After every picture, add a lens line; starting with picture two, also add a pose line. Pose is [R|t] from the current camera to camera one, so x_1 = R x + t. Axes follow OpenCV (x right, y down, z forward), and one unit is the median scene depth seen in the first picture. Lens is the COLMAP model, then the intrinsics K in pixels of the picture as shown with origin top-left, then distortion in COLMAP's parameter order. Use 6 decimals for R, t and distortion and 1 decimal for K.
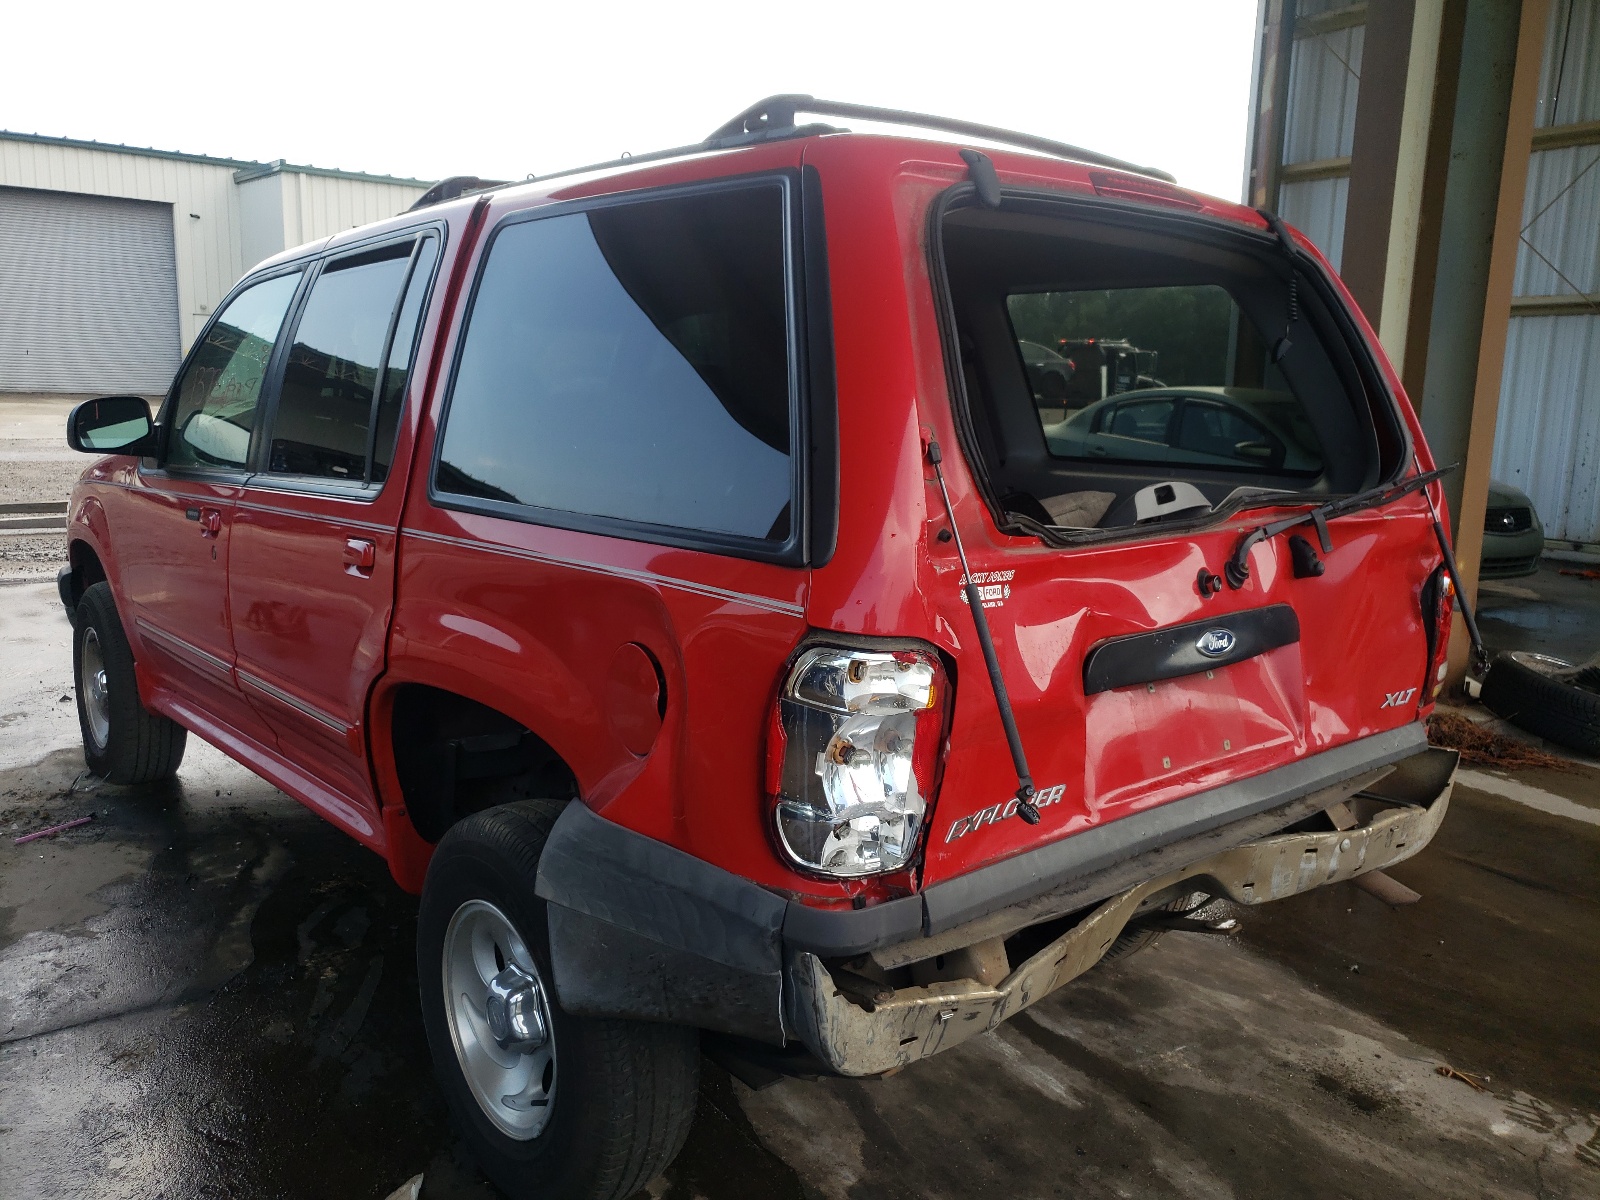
lens RADIAL K [[1265.1, 0, 824.0], [0, 1265.1, 614.4], [0, 0, 1]] dist [0.039703, -0.028190]
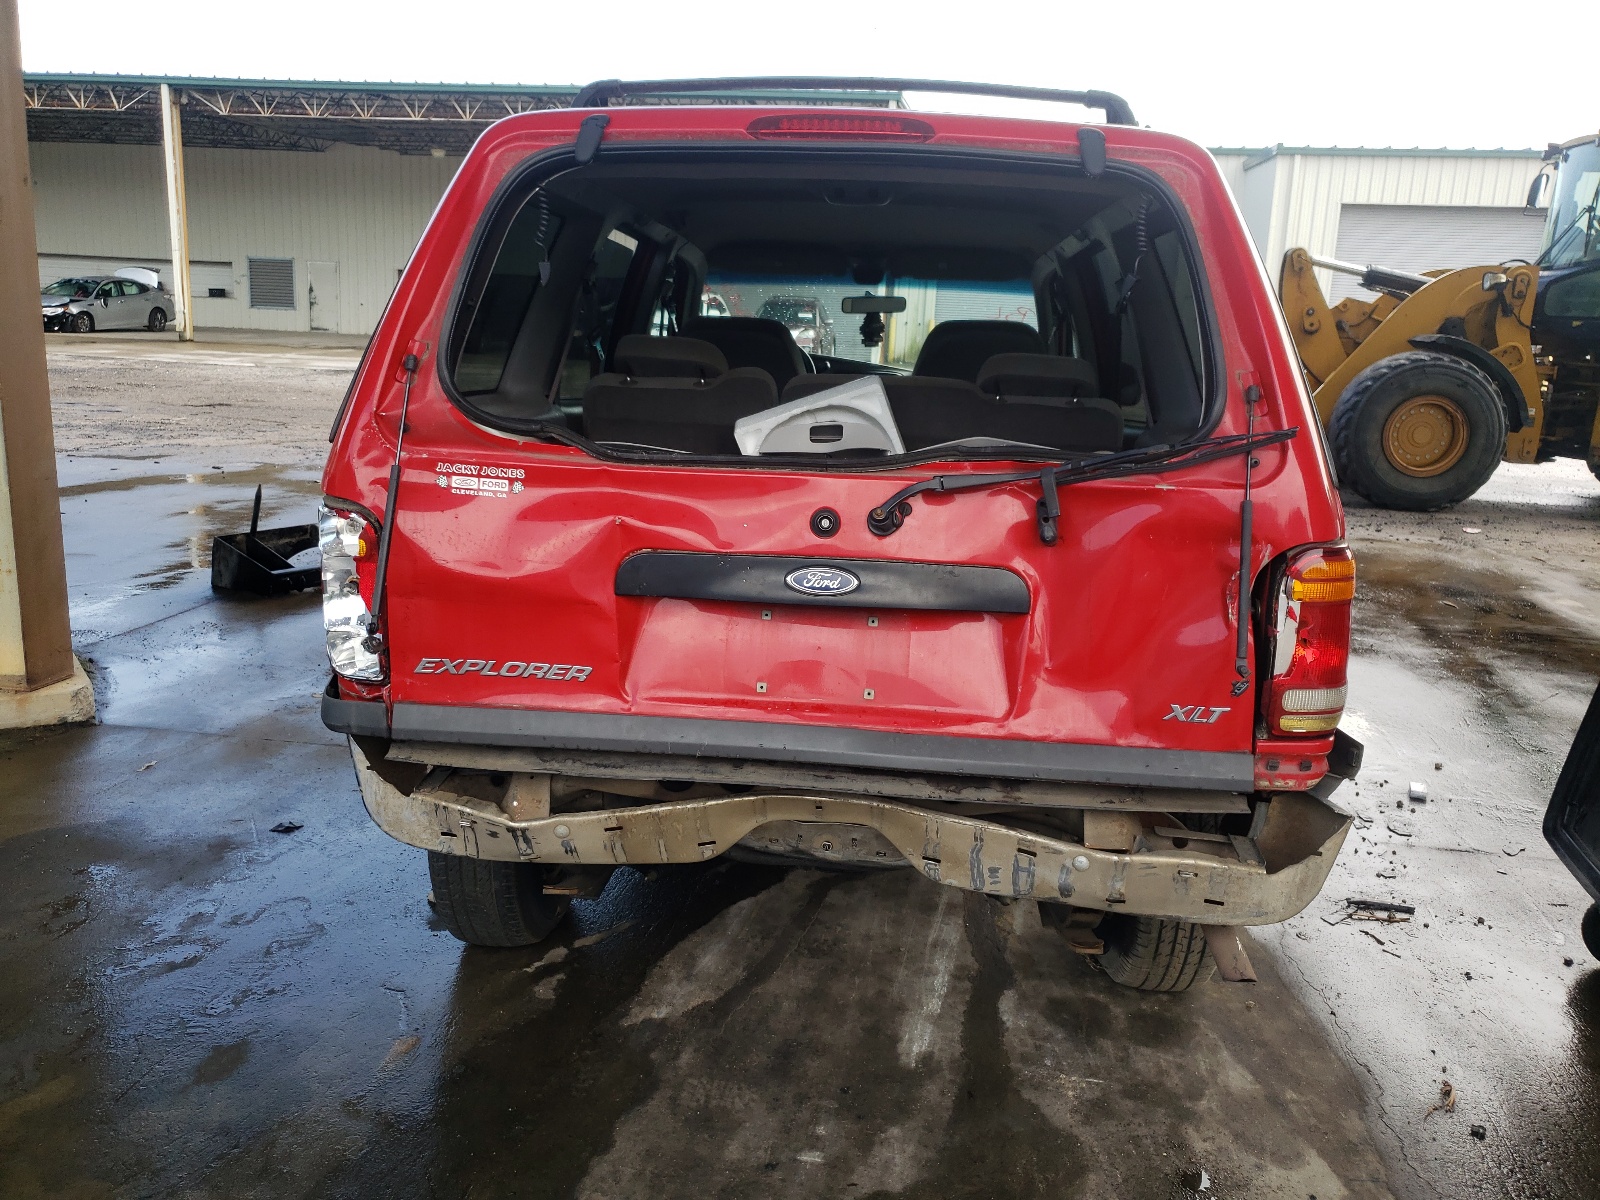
lens RADIAL K [[1265.1, 0, 805.3], [0, 1265.1, 604.0], [0, 0, 1]] dist [0.039703, -0.028190]
pose [[0.697187, 0.153194, -0.700330, 0.821977], [-0.149449, 0.986496, 0.067014, -0.020629], [0.701138, 0.057942, 0.710667, 0.237510]]
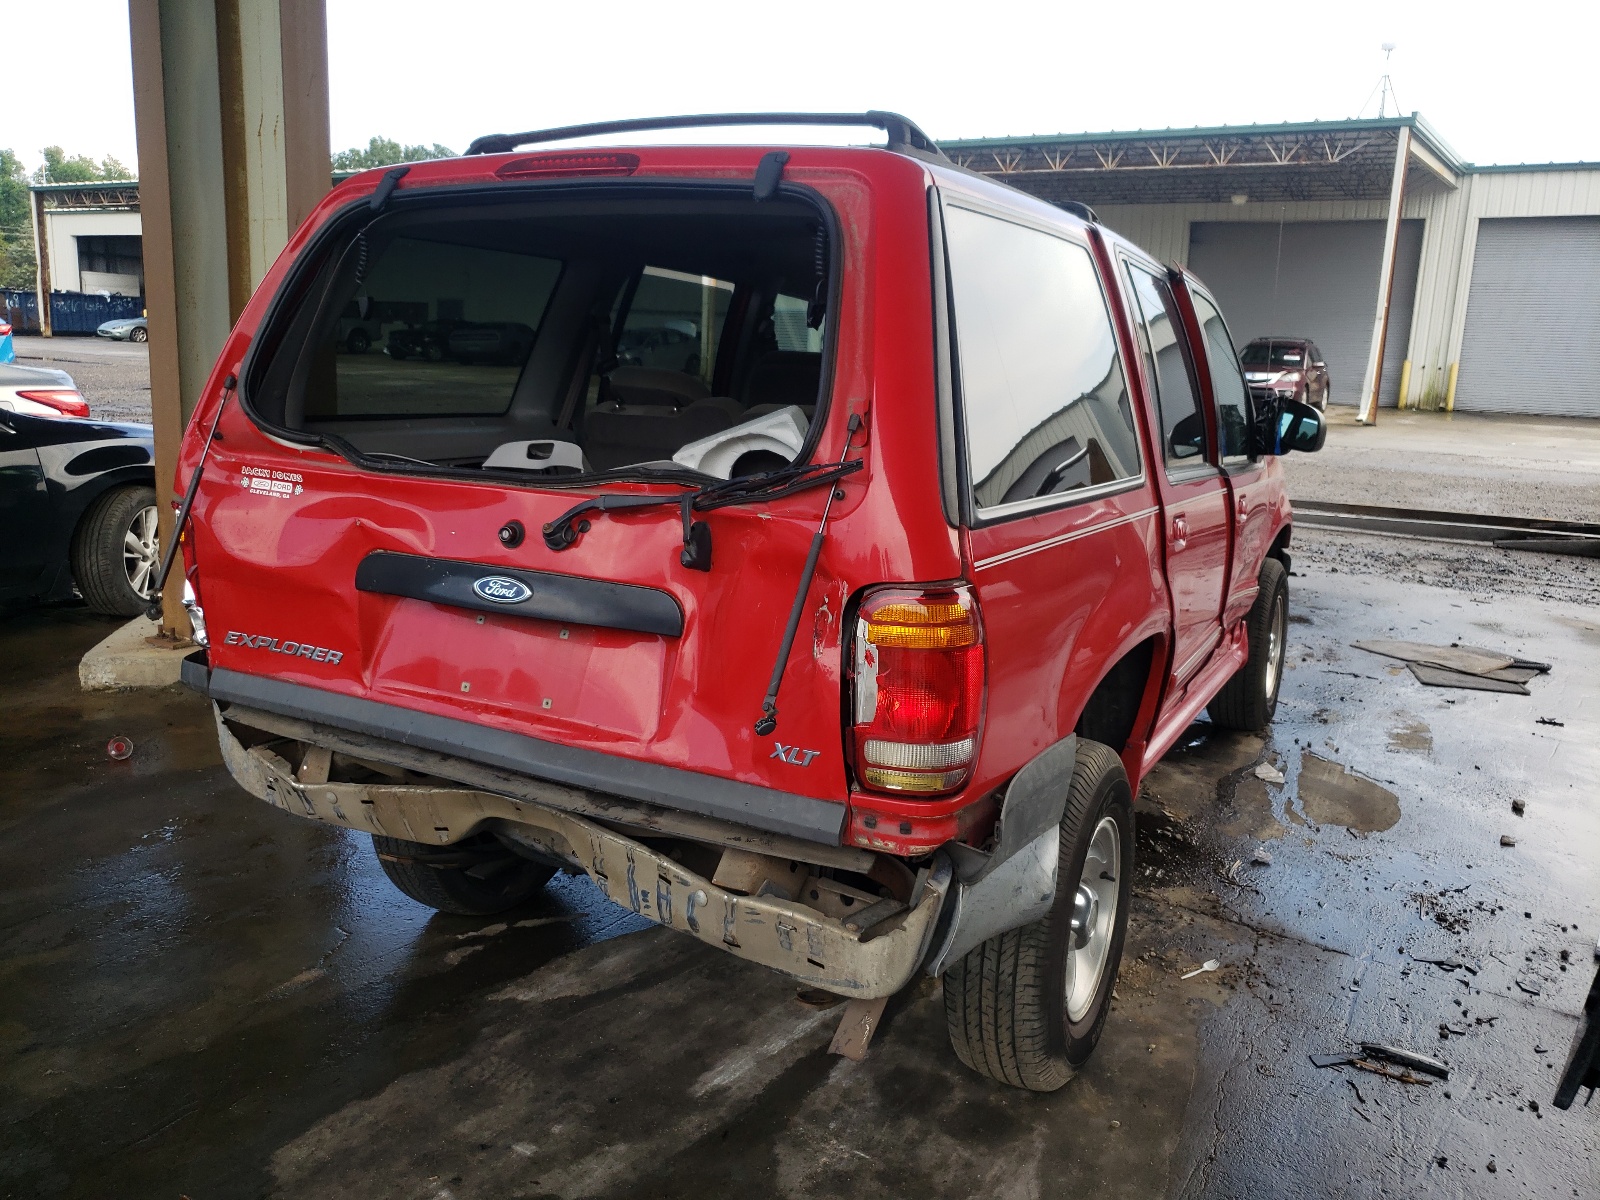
lens RADIAL K [[1265.1, 0, 793.5], [0, 1265.1, 594.5], [0, 0, 1]] dist [0.039703, -0.028190]
pose [[0.346377, 0.164109, -0.923629, 1.124520], [-0.198394, 0.975124, 0.098857, -0.104070], [0.916877, 0.149001, 0.370319, 0.688318]]
